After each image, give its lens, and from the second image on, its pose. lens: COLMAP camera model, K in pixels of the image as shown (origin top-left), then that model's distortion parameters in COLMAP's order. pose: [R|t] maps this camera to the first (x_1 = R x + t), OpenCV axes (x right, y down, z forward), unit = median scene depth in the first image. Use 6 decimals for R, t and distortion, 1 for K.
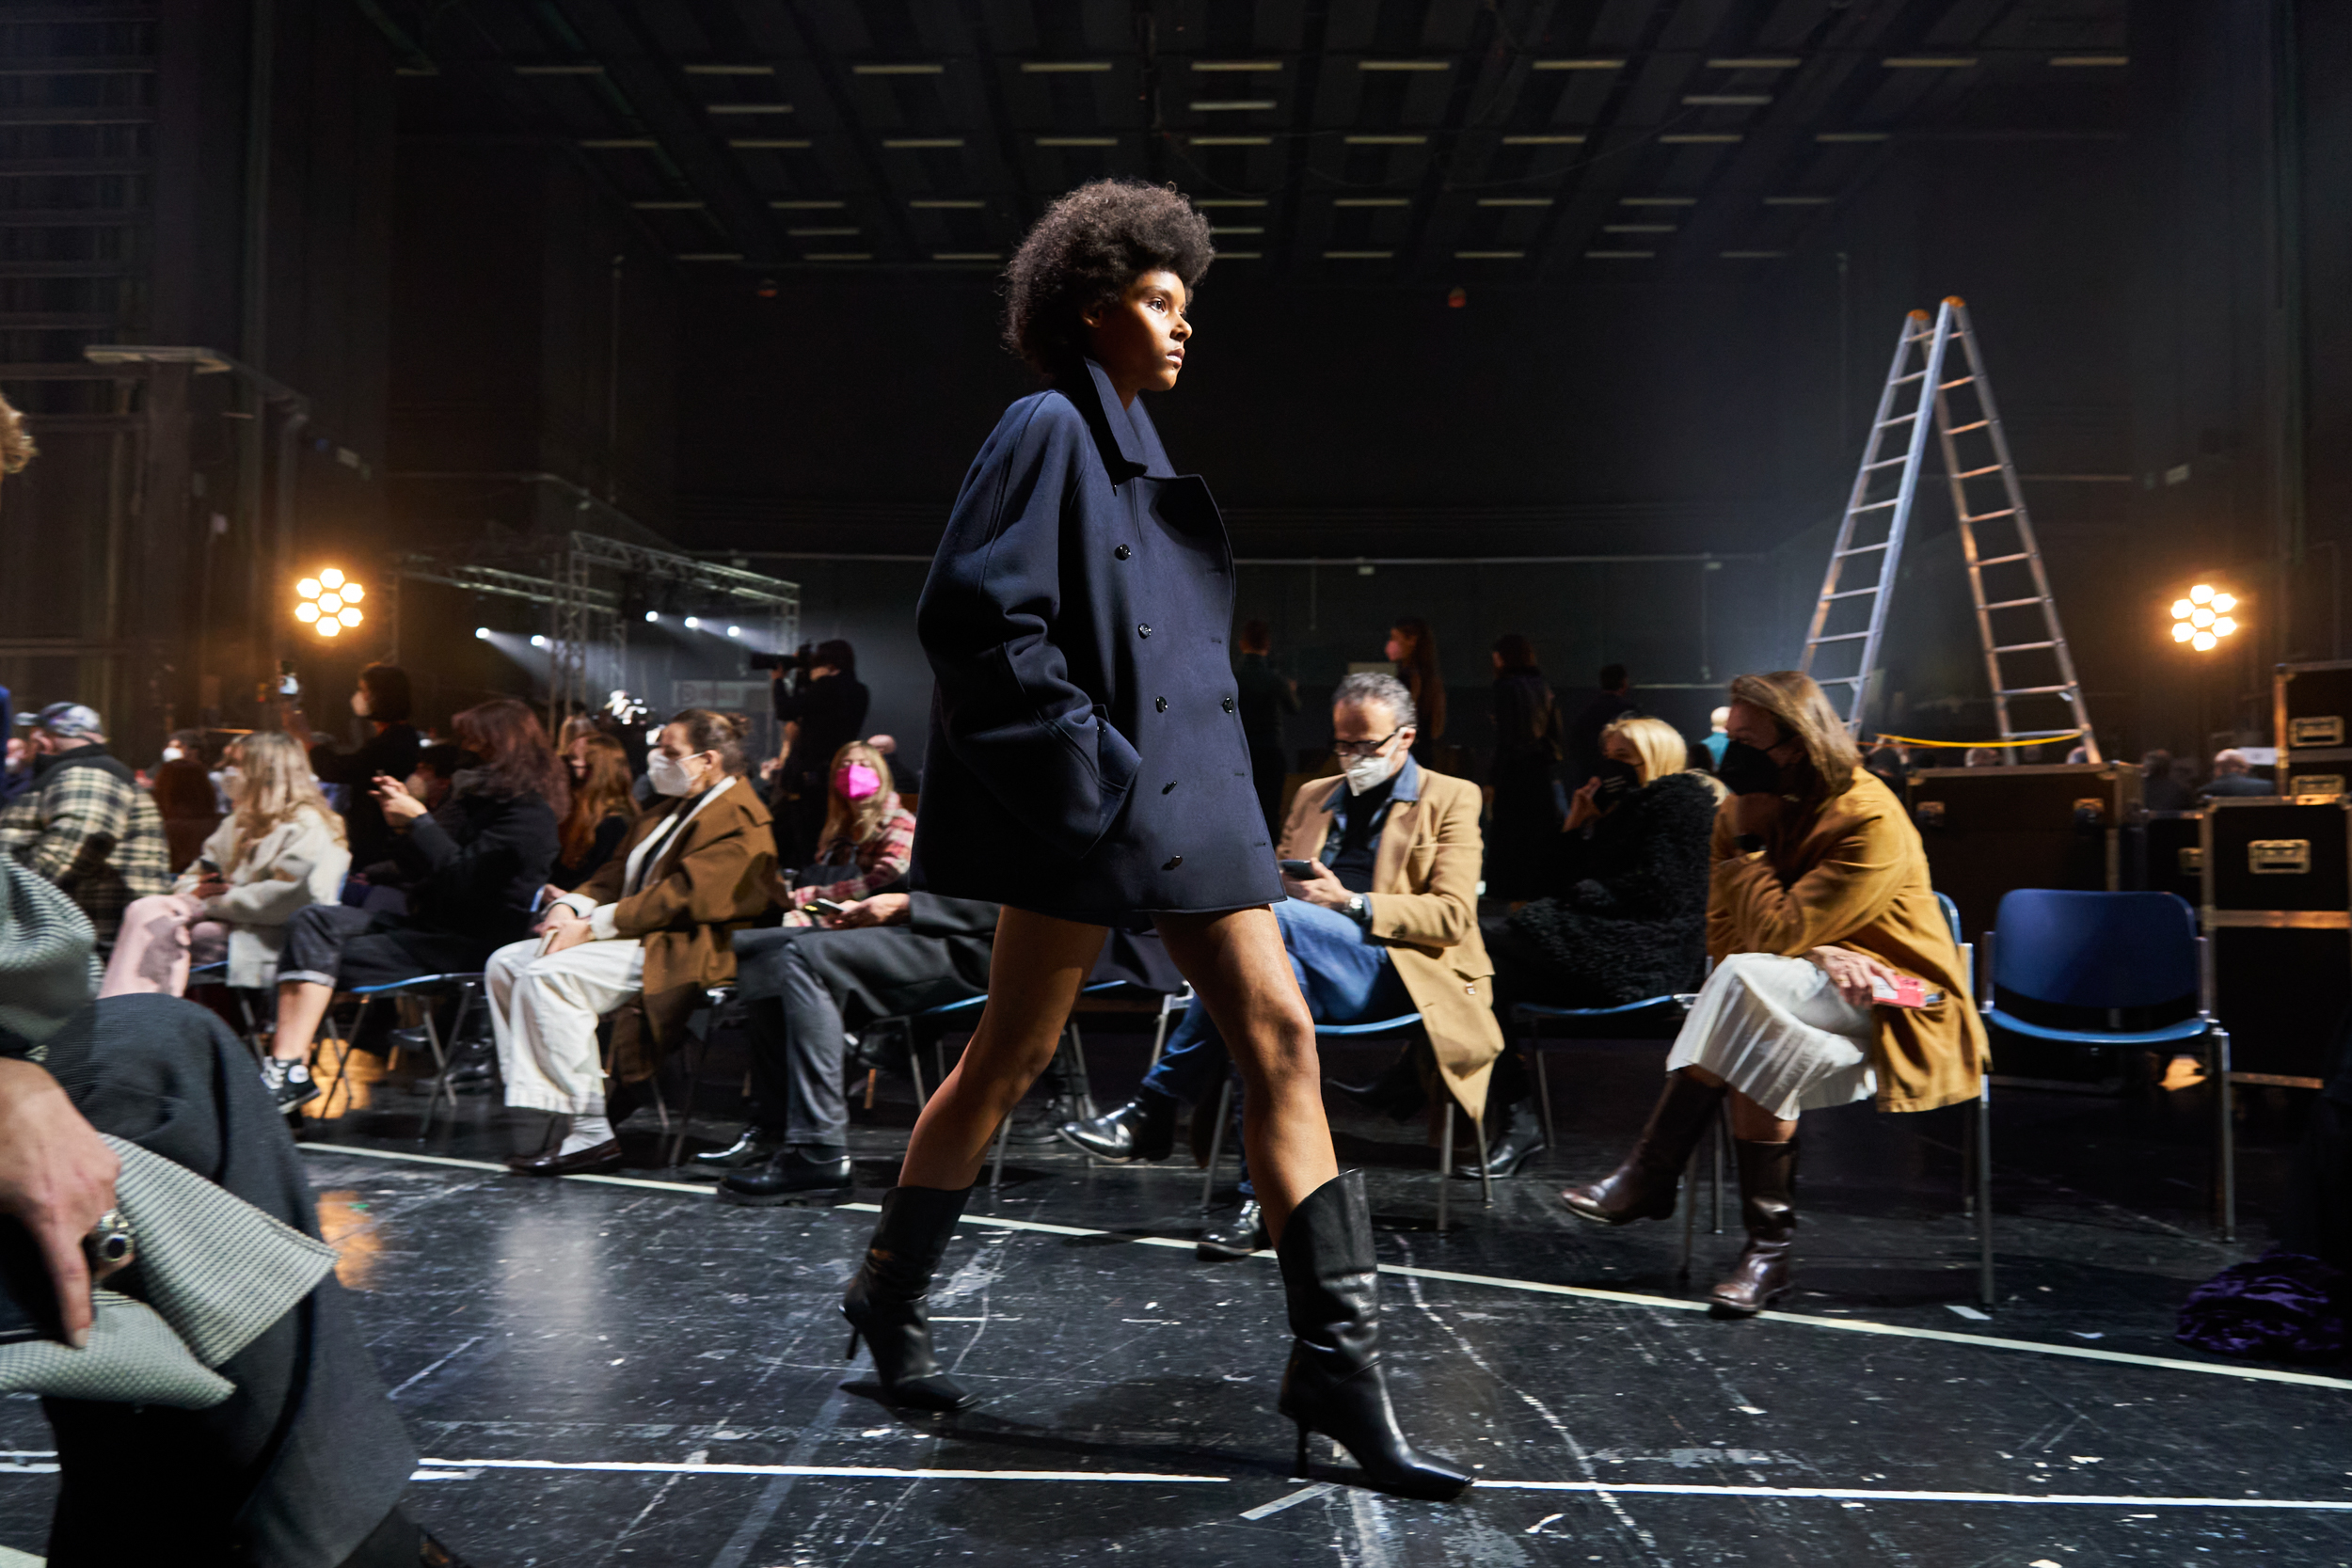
lens RADIAL K [[1665.3, 0, 1176.8], [0, 1665.3, 811.7], [0, 0, 1]] dist [-0.008696, -0.005997]
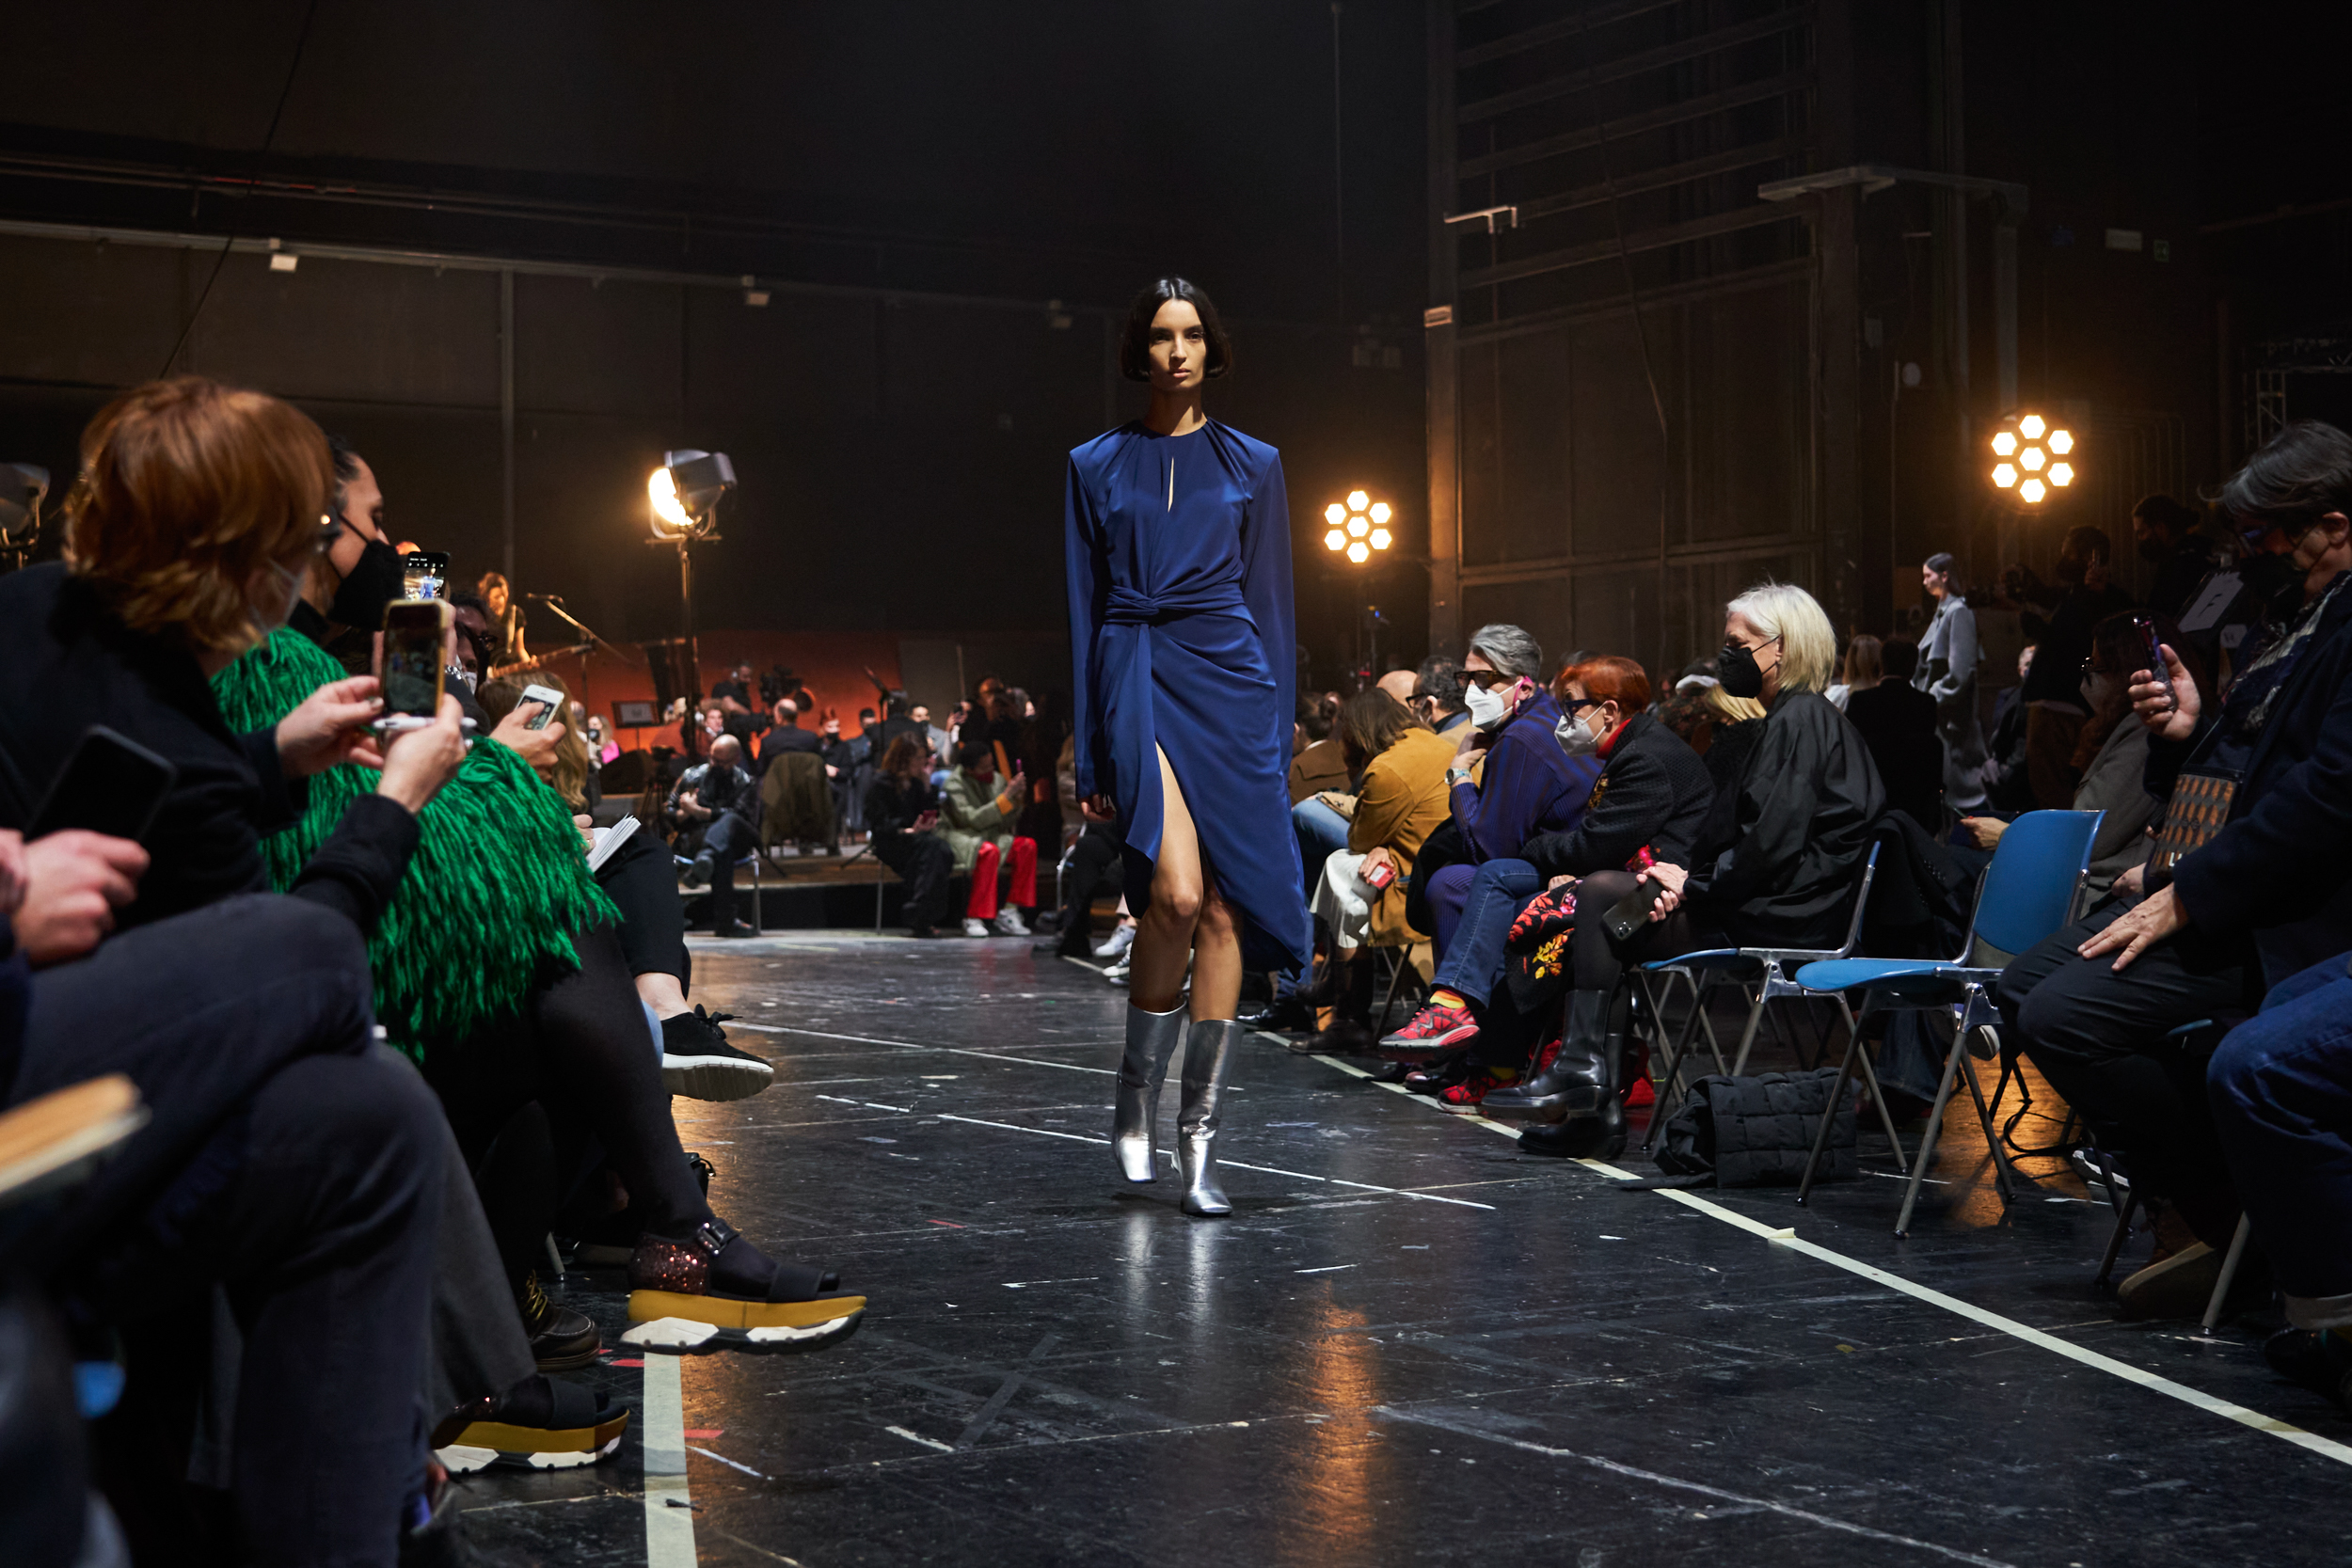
lens RADIAL K [[3441.9, 0, 1078.4], [0, 3441.9, 630.2], [0, 0, 1]] dist [-0.016777, -0.007565]
pose [[0.521099, -0.050923, -0.851976, 0.590361], [0.033560, 0.998669, -0.039164, -0.001515], [0.852836, -0.008184, 0.522114, -0.185594]]
